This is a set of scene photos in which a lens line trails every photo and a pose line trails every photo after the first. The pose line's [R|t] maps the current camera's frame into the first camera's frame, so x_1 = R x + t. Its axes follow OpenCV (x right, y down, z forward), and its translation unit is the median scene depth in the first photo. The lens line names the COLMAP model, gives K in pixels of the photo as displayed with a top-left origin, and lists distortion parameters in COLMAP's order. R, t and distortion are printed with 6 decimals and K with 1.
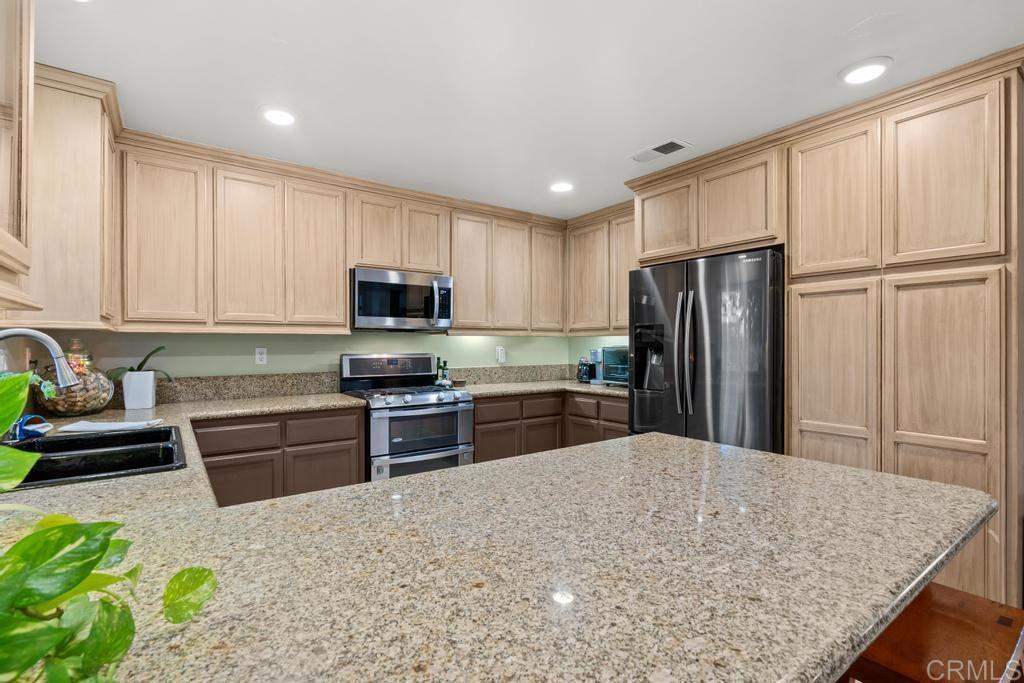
lens RADIAL K [[484.0, 0, 512.0], [0, 484.0, 341.5], [0, 0, 1]] dist [-0.001457, -0.000152]
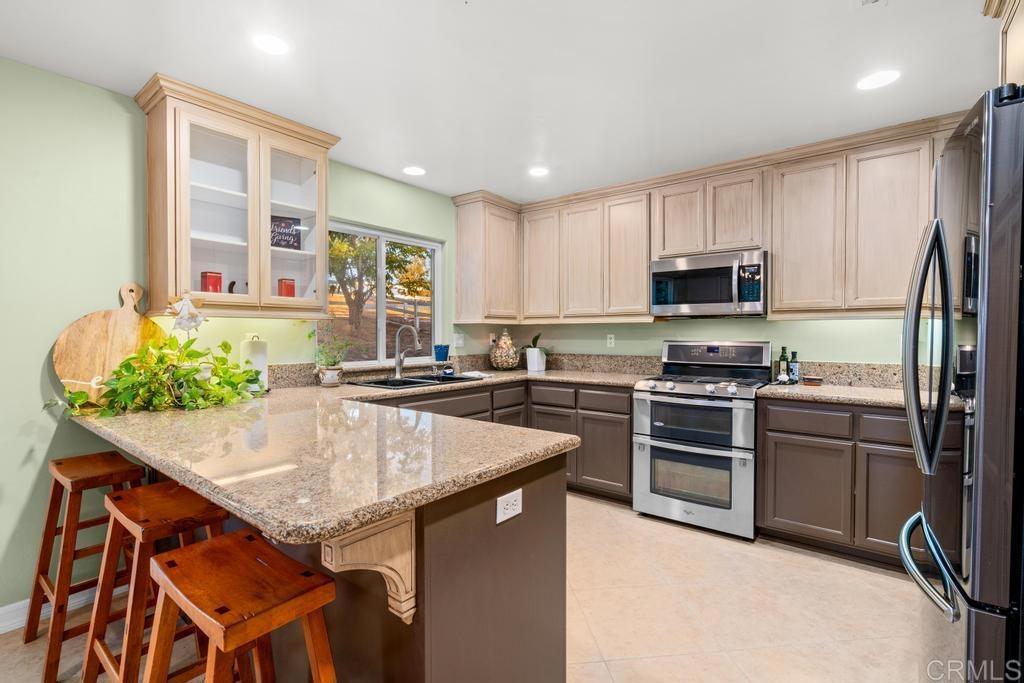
lens RADIAL K [[465.6, 0, 508.7], [0, 465.6, 337.7], [0, 0, 1]] dist [-0.001446, -0.000327]
pose [[0.262079, 0.010576, -0.964988, 0.603454], [0.005002, 0.999912, 0.012317, 0.005740], [0.965033, -0.008054, 0.262003, 0.412730]]
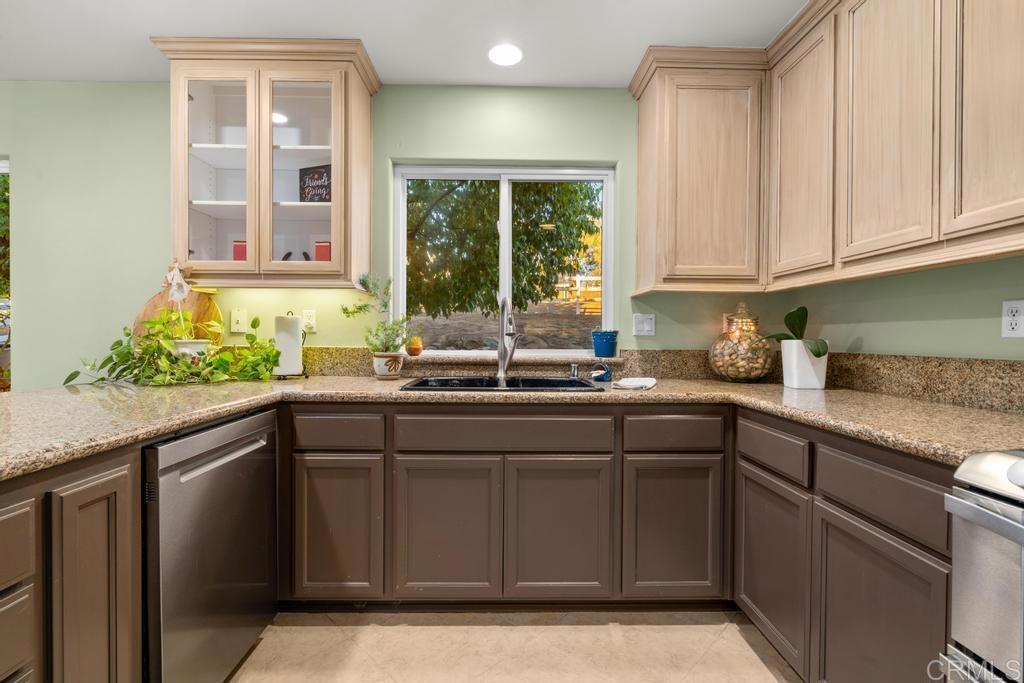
lens RADIAL K [[465.6, 0, 508.7], [0, 465.6, 337.7], [0, 0, 1]] dist [-0.001446, -0.000327]
pose [[-0.581703, 0.002471, -0.813397, 0.090790], [-0.001965, 0.999988, 0.004444, 0.046012], [0.813399, 0.004183, -0.581692, 0.870400]]
